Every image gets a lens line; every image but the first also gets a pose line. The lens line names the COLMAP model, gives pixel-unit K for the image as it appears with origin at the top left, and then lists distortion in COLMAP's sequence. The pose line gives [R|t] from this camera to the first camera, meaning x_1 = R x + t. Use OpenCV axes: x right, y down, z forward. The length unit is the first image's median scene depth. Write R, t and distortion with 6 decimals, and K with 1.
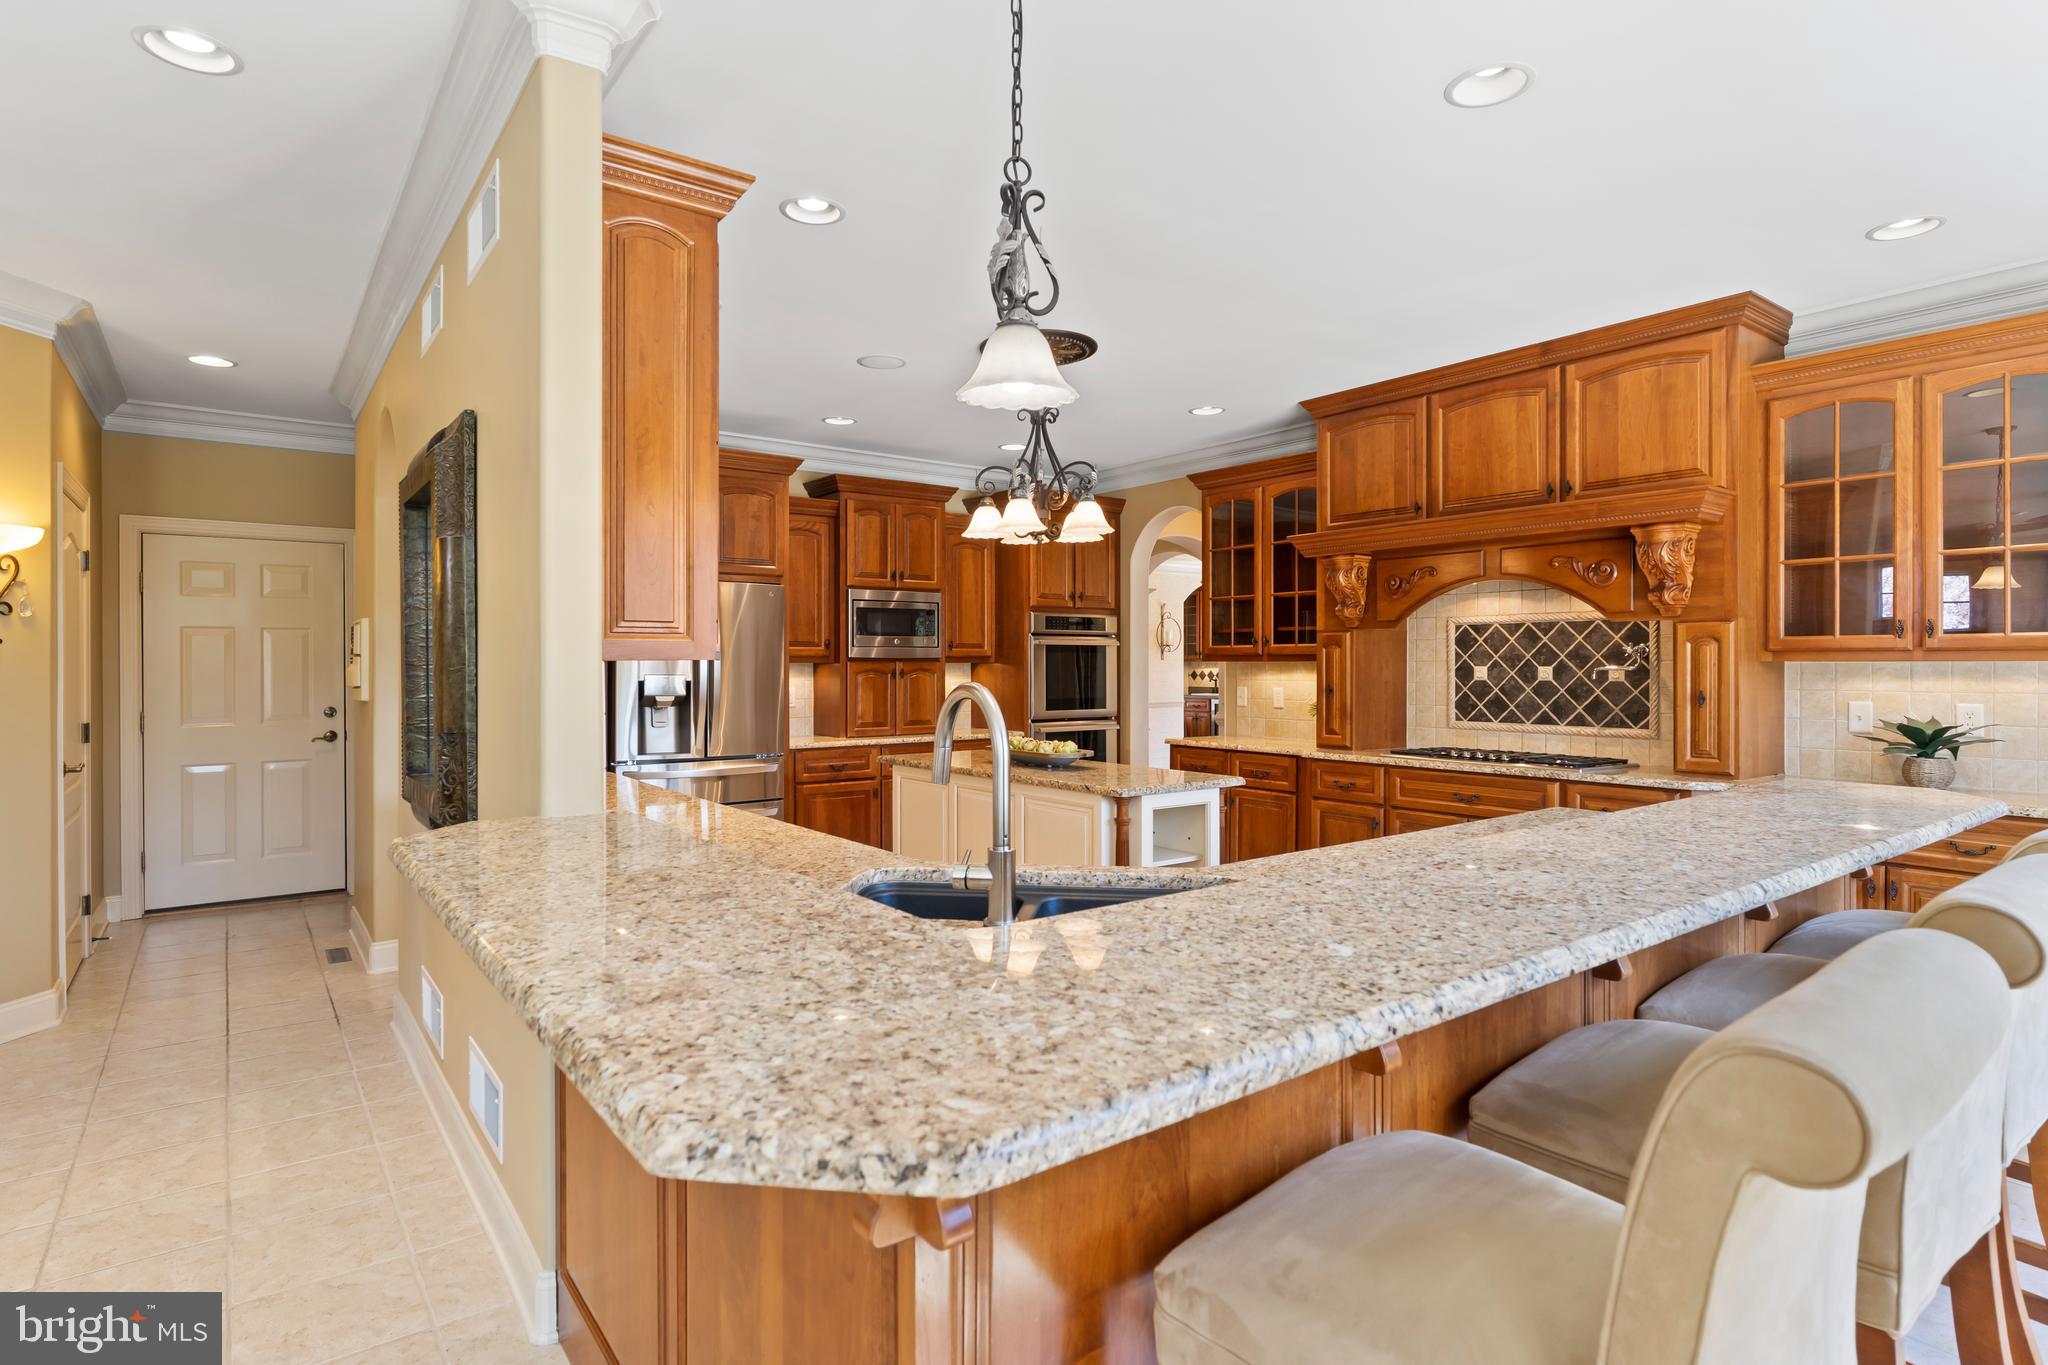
lens RADIAL K [[1055.1, 0, 1011.6], [0, 1055.1, 665.4], [0, 0, 1]] dist [-0.005753, 0.003544]
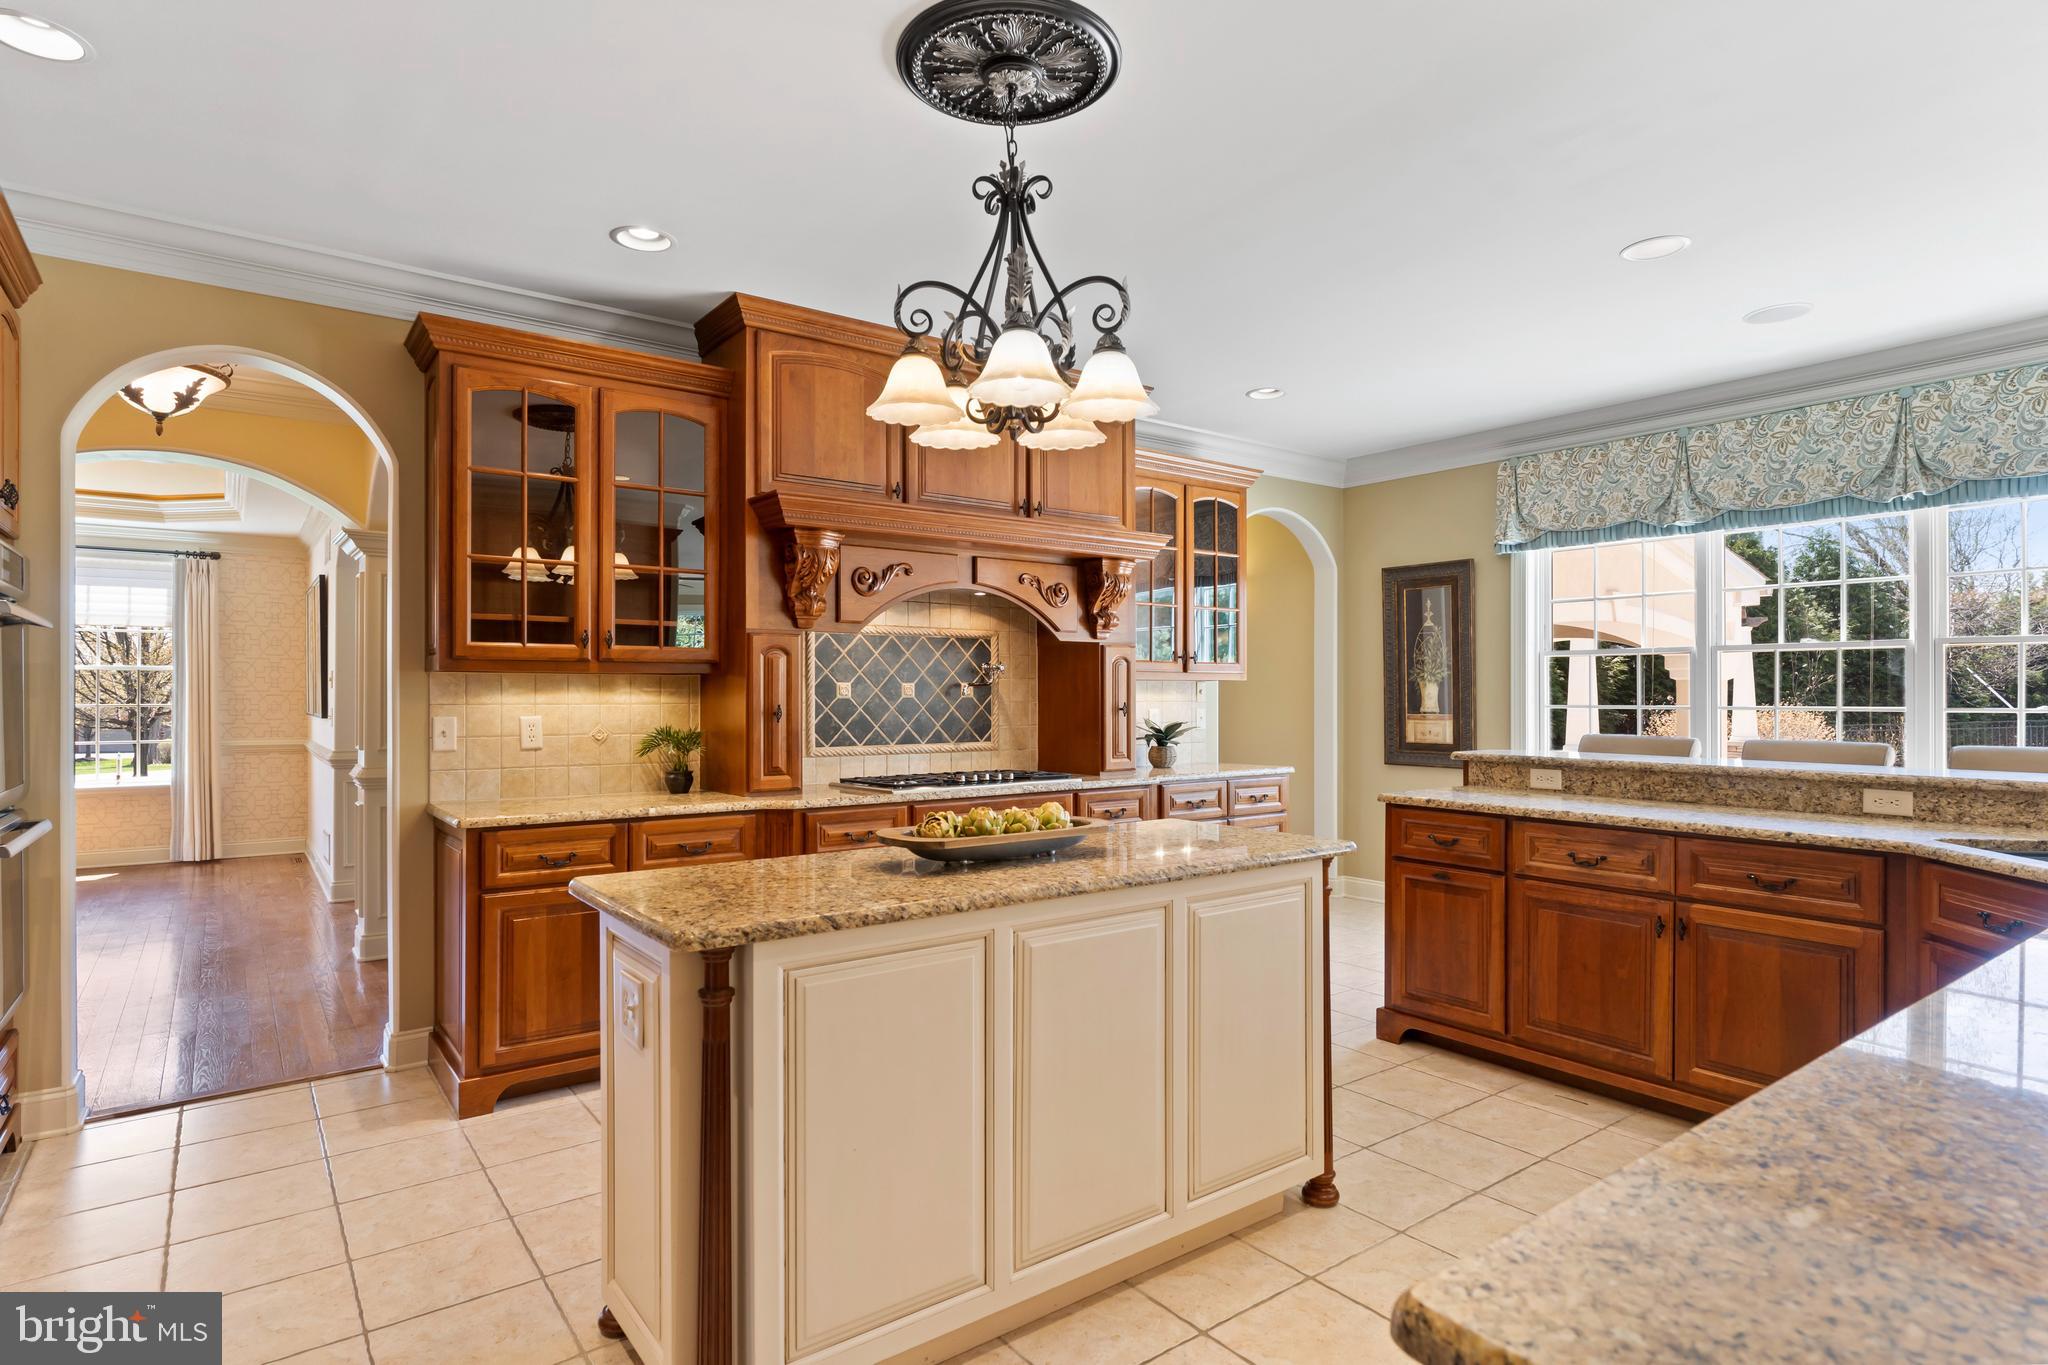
lens RADIAL K [[1055.1, 0, 1027.0], [0, 1055.1, 673.2], [0, 0, 1]] dist [-0.005753, 0.003544]
pose [[0.001767, 0.021983, 0.999757, -0.472805], [0.003709, 0.999751, -0.021989, 0.014354], [-0.999992, 0.003747, 0.001685, 0.948751]]
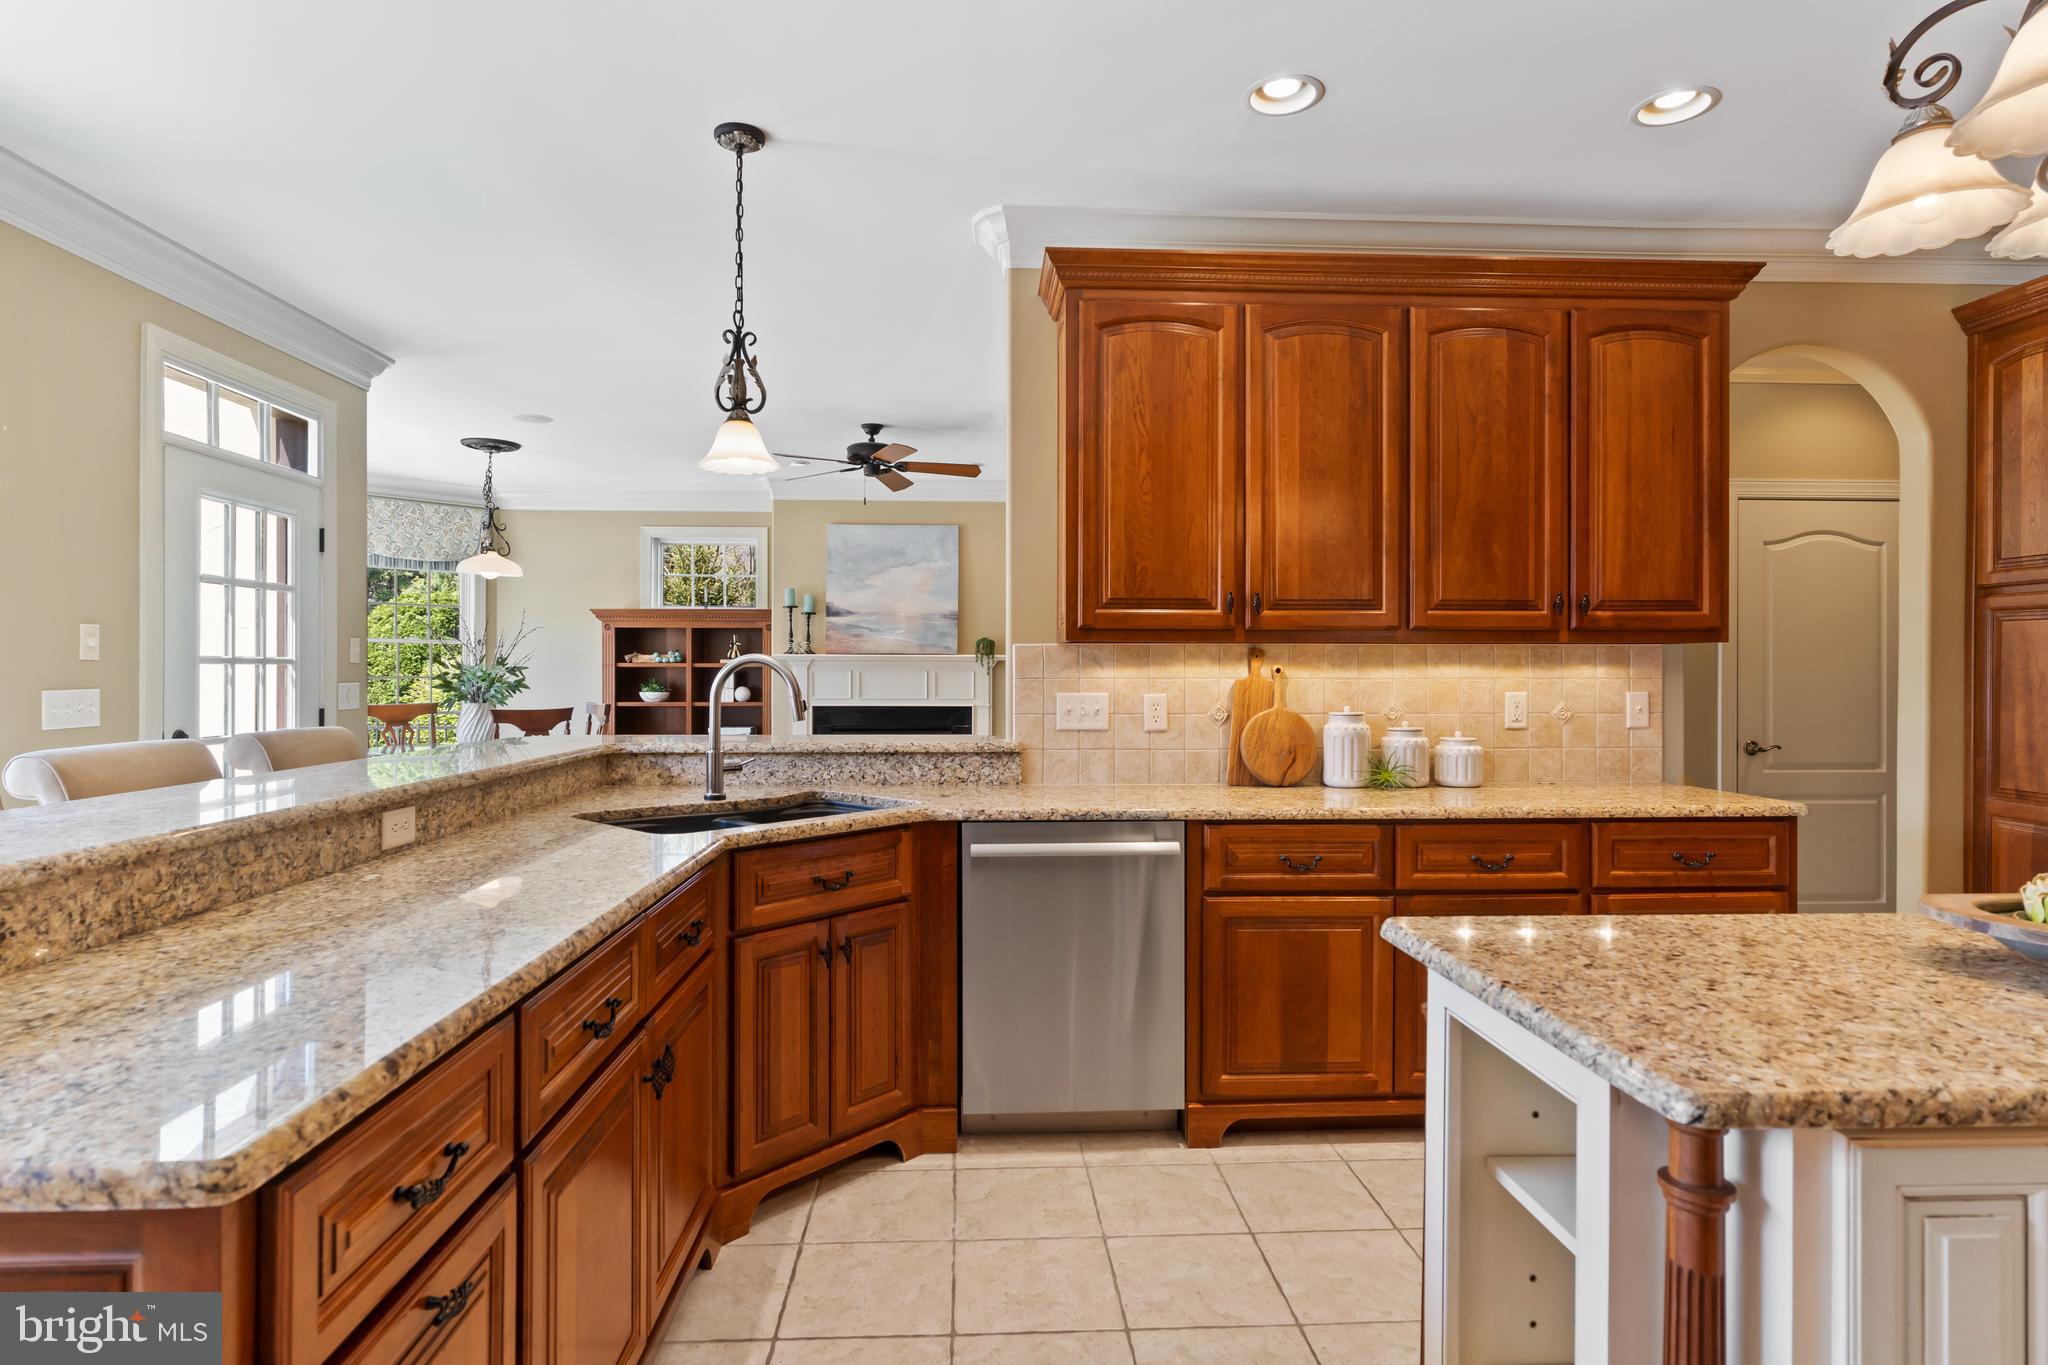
lens RADIAL K [[1055.1, 0, 1009.1], [0, 1055.1, 672.7], [0, 0, 1]] dist [-0.005753, 0.003544]
pose [[-0.560696, 0.001348, -0.828020, 0.418335], [-0.004682, 0.999978, 0.004798, 0.014401], [0.828008, 0.006568, -0.560677, 0.868314]]
